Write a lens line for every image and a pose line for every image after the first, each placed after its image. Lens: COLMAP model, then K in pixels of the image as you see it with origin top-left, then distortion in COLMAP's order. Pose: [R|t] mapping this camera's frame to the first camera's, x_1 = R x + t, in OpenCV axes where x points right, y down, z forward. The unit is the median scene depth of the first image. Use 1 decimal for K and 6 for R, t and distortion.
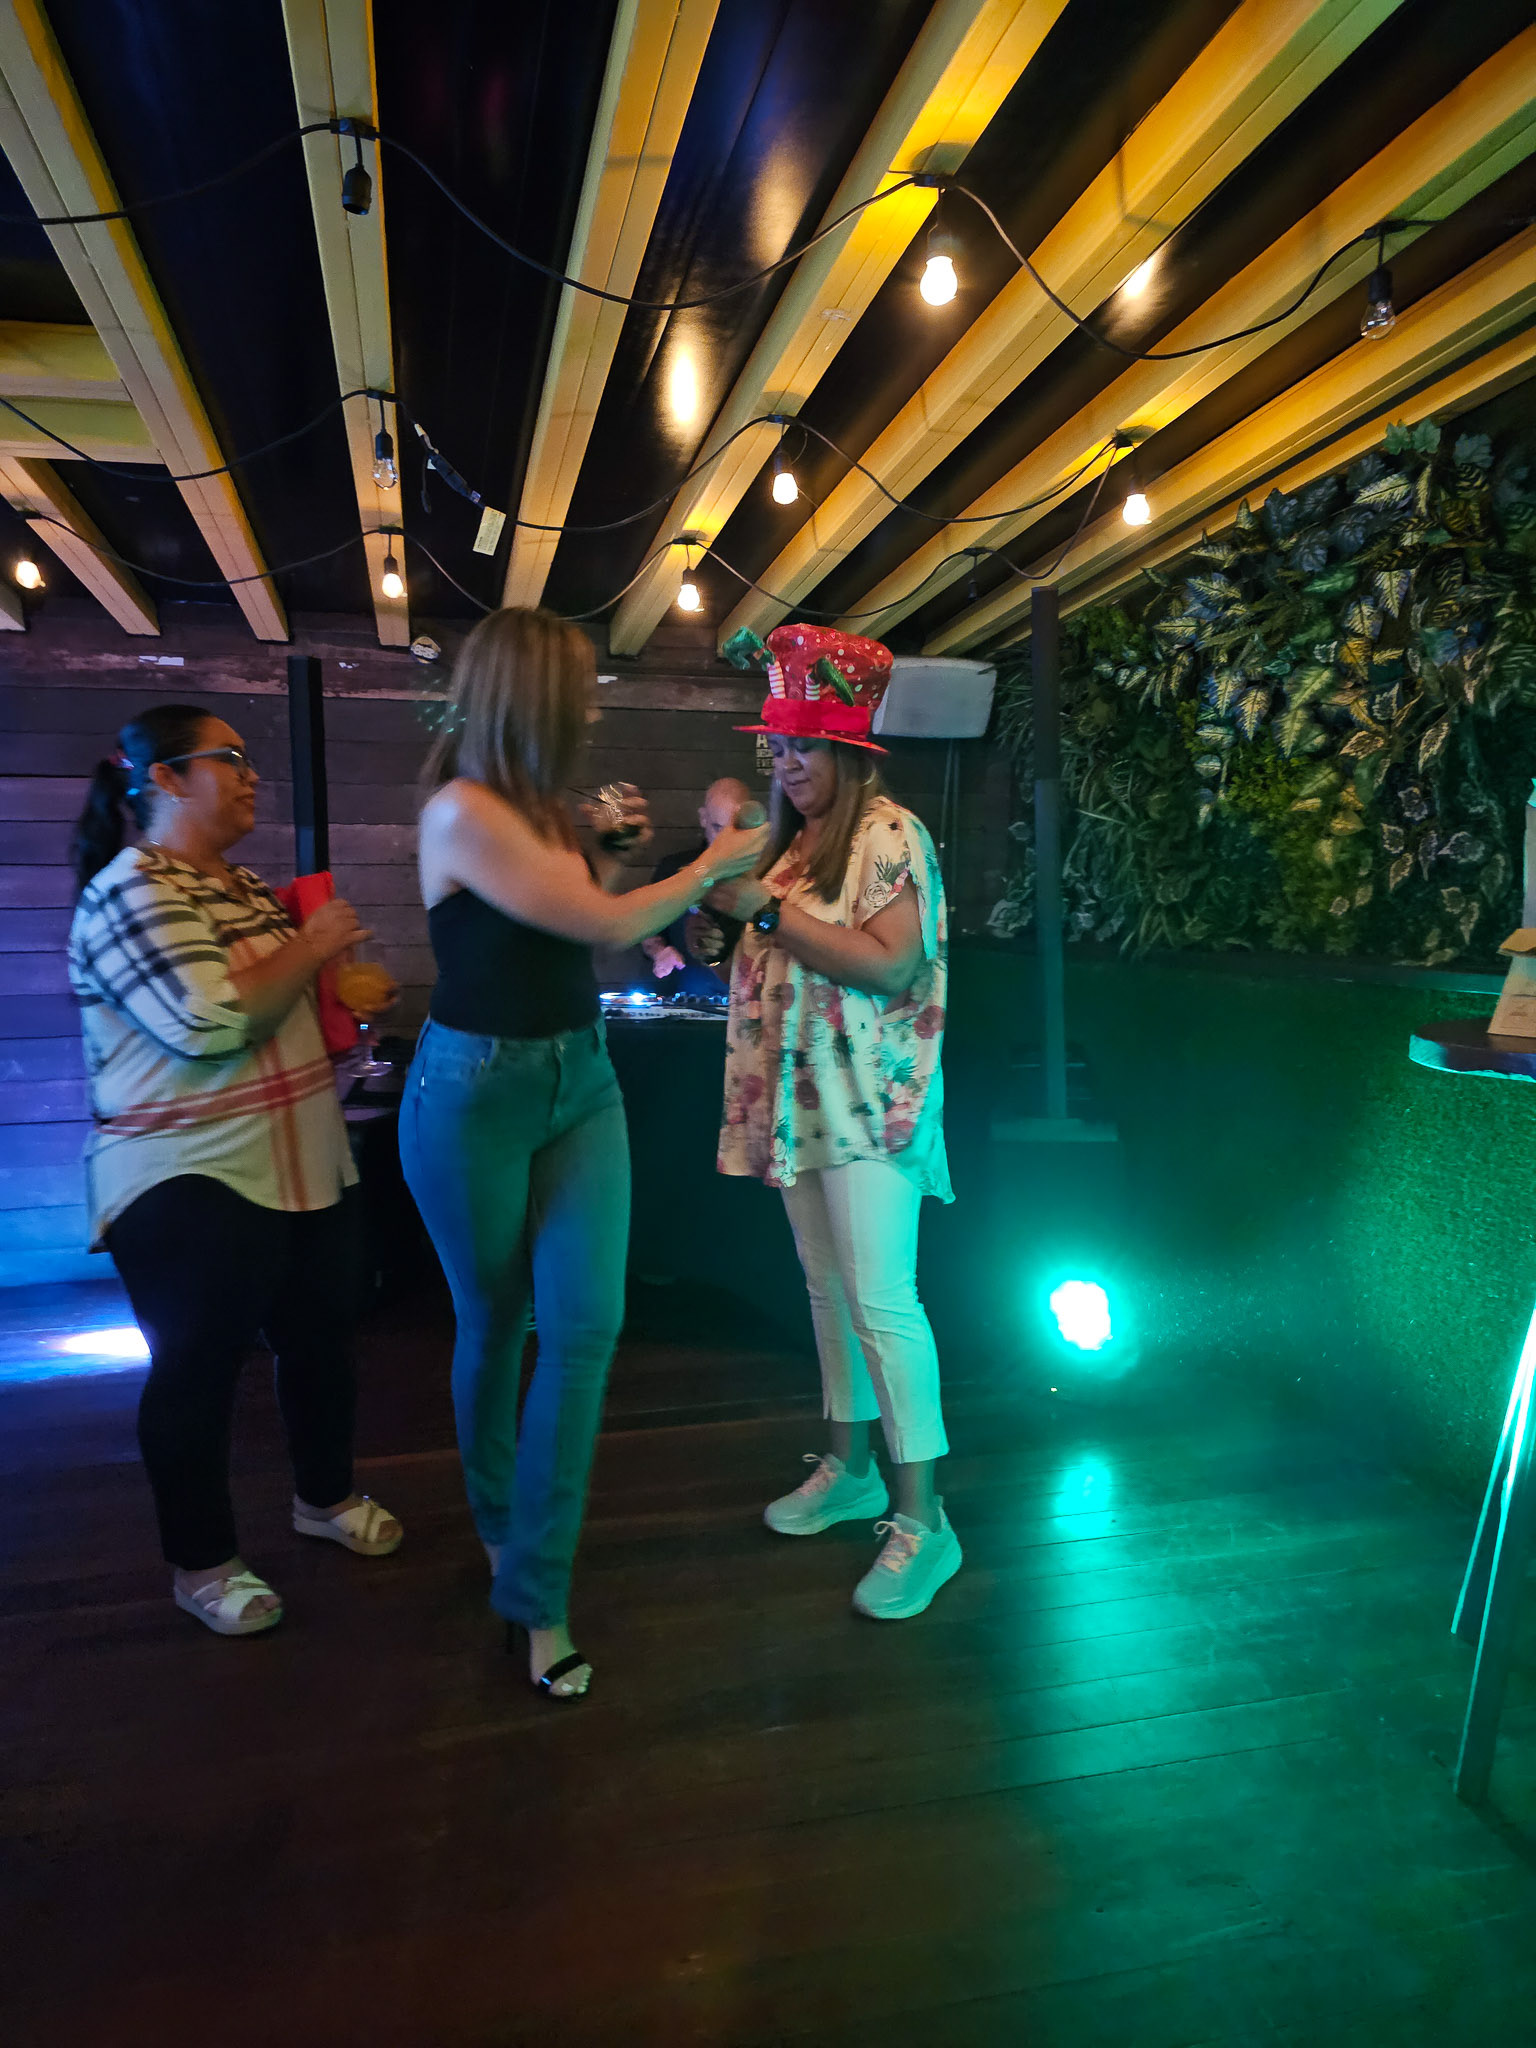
lens RADIAL K [[1401.1, 0, 758.3], [0, 1401.1, 1017.2], [0, 0, 1]] dist [0.031963, -0.050752]
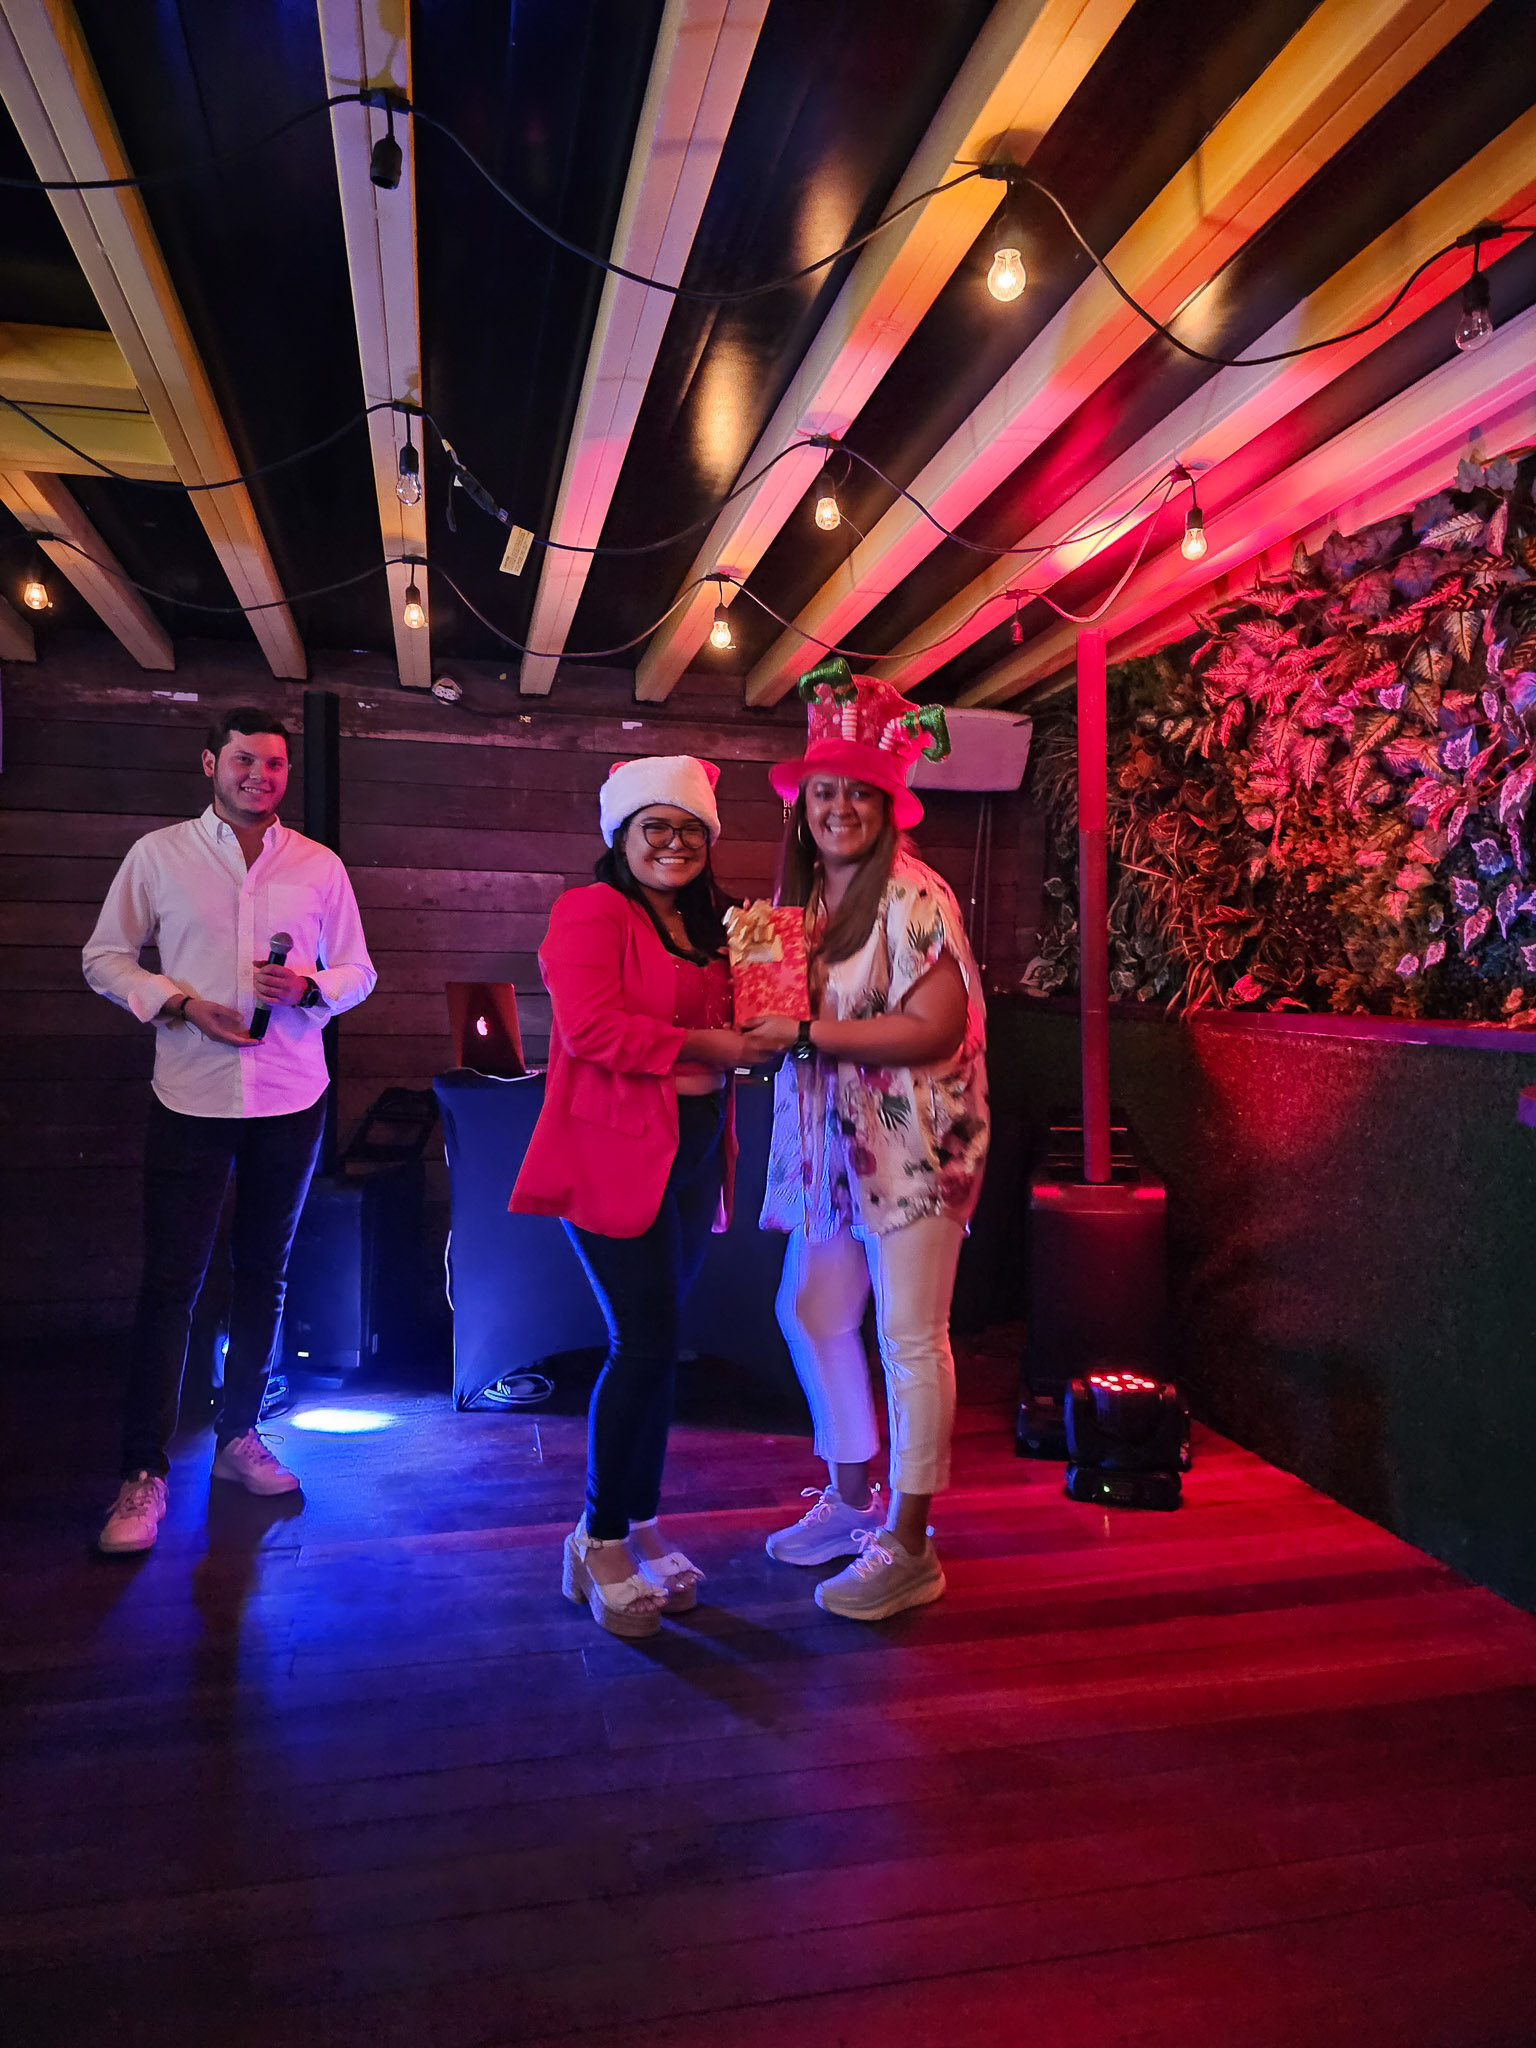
lens RADIAL K [[1403.0, 0, 761.5], [0, 1403.0, 992.5], [0, 0, 1]] dist [0.048365, -0.070850]
pose [[0.999802, 0.018493, -0.007347, -0.010229], [-0.018928, 0.997749, -0.064339, 0.007707], [0.006141, 0.064465, 0.997901, 0.052761]]
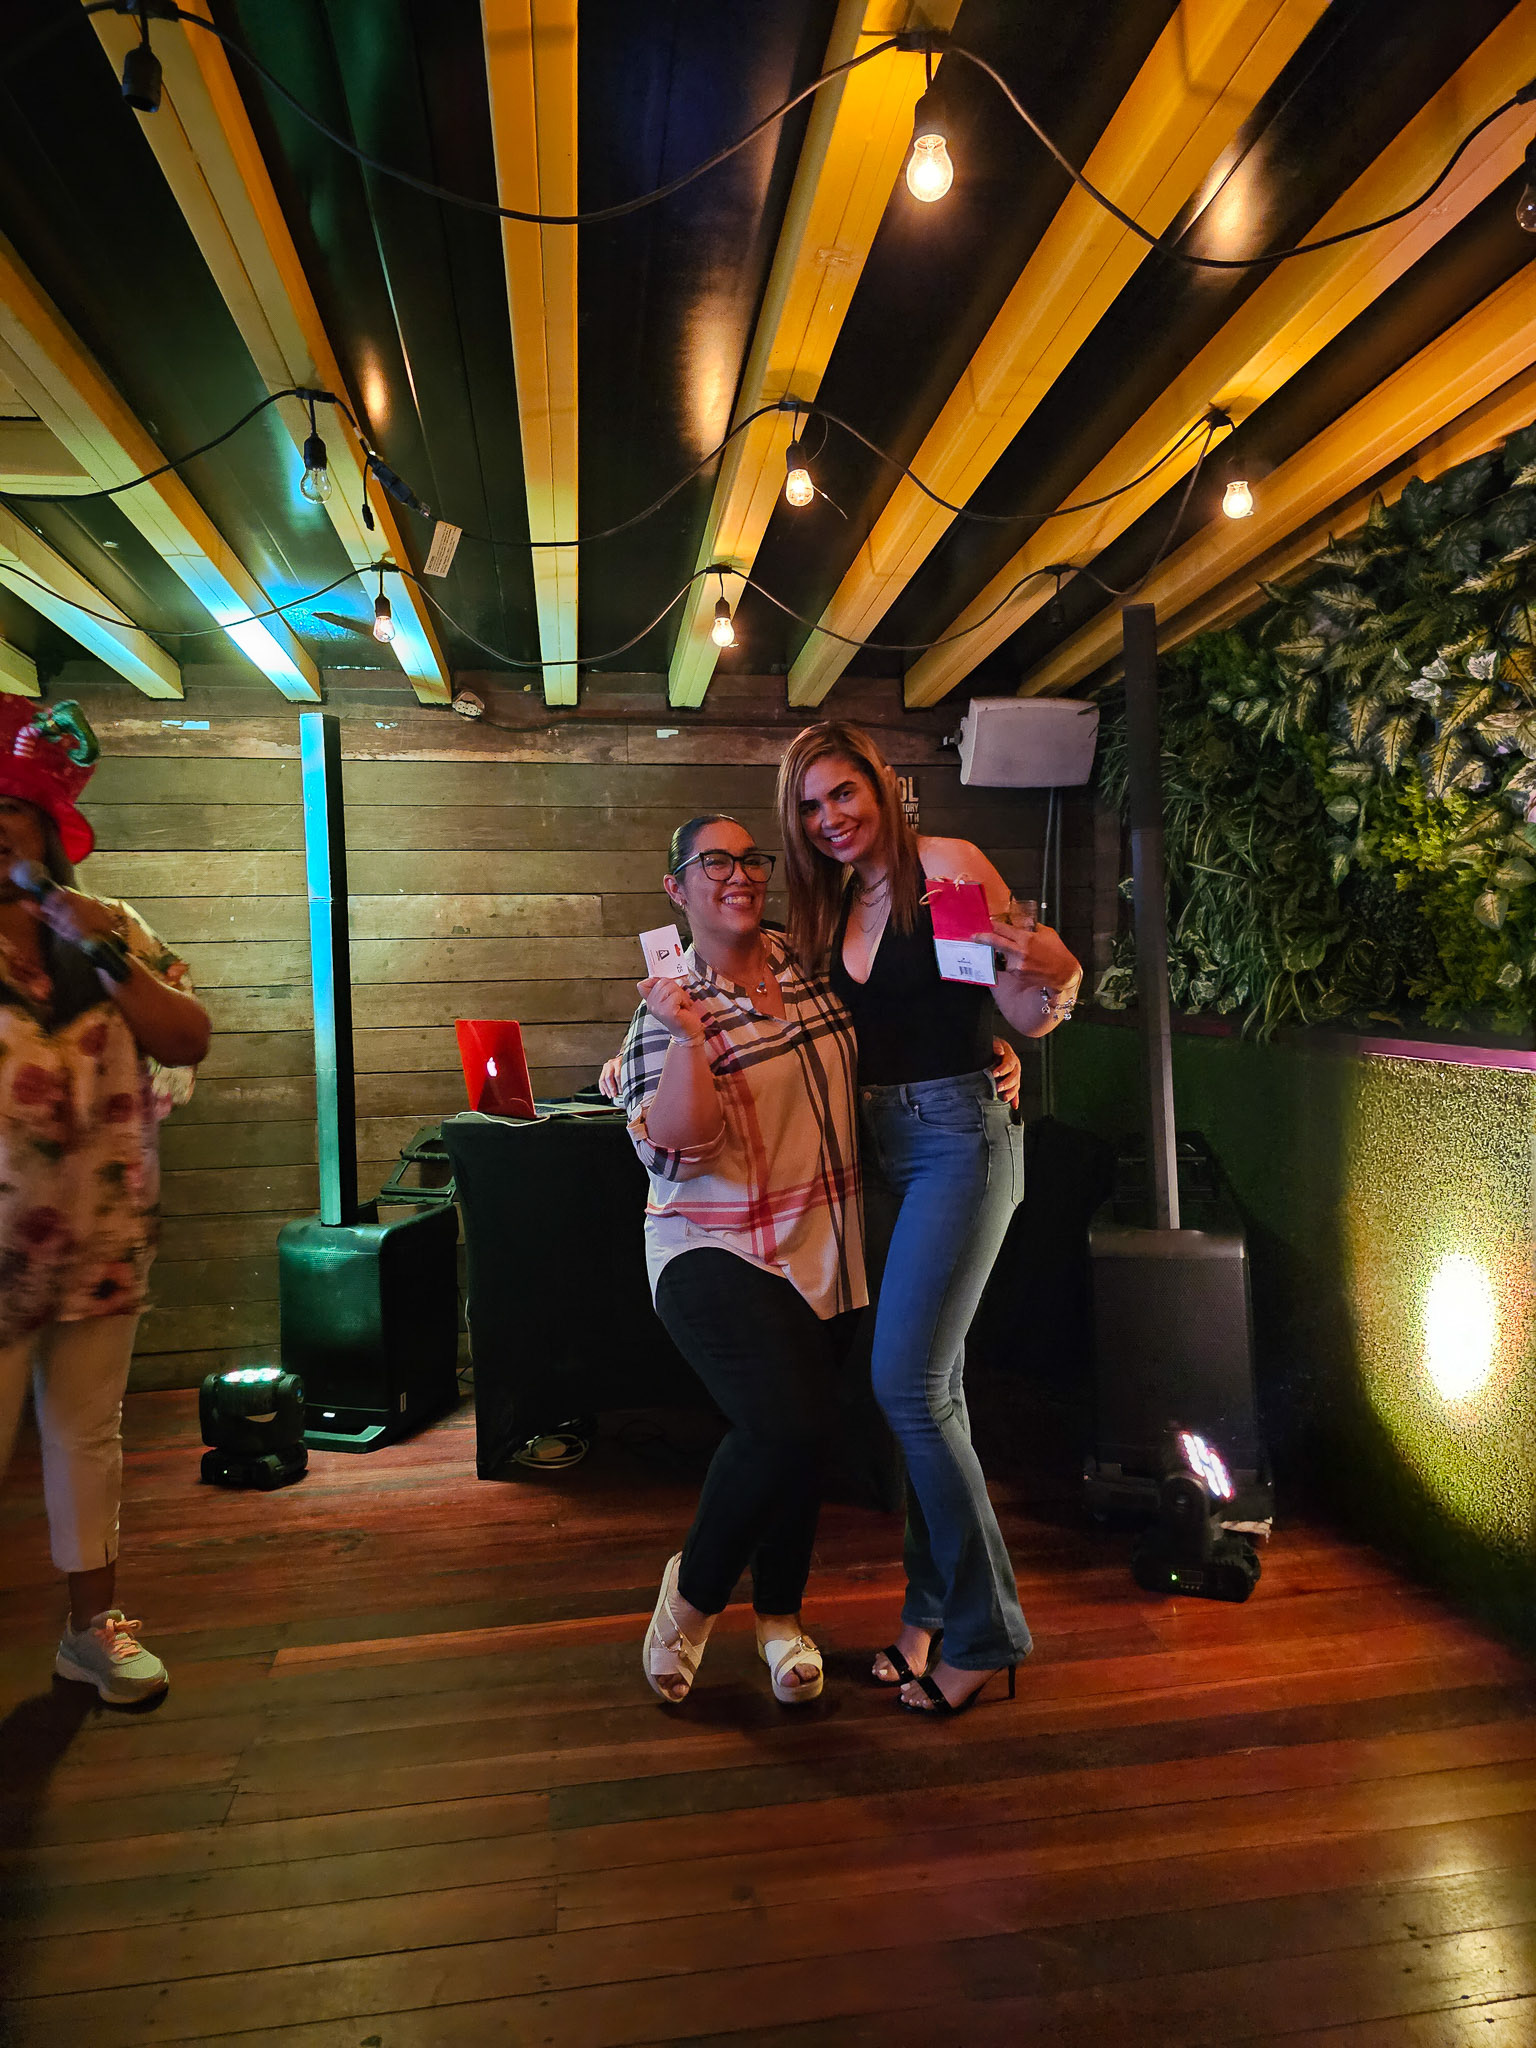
lens RADIAL K [[1390.3, 0, 792.2], [0, 1390.3, 1014.1], [0, 0, 1]] dist [0.045184, -0.063344]
pose [[0.996583, -0.012122, -0.081701, 0.060985], [0.008536, 0.998991, -0.044102, -0.022829], [0.082154, 0.043254, 0.995681, 0.149936]]
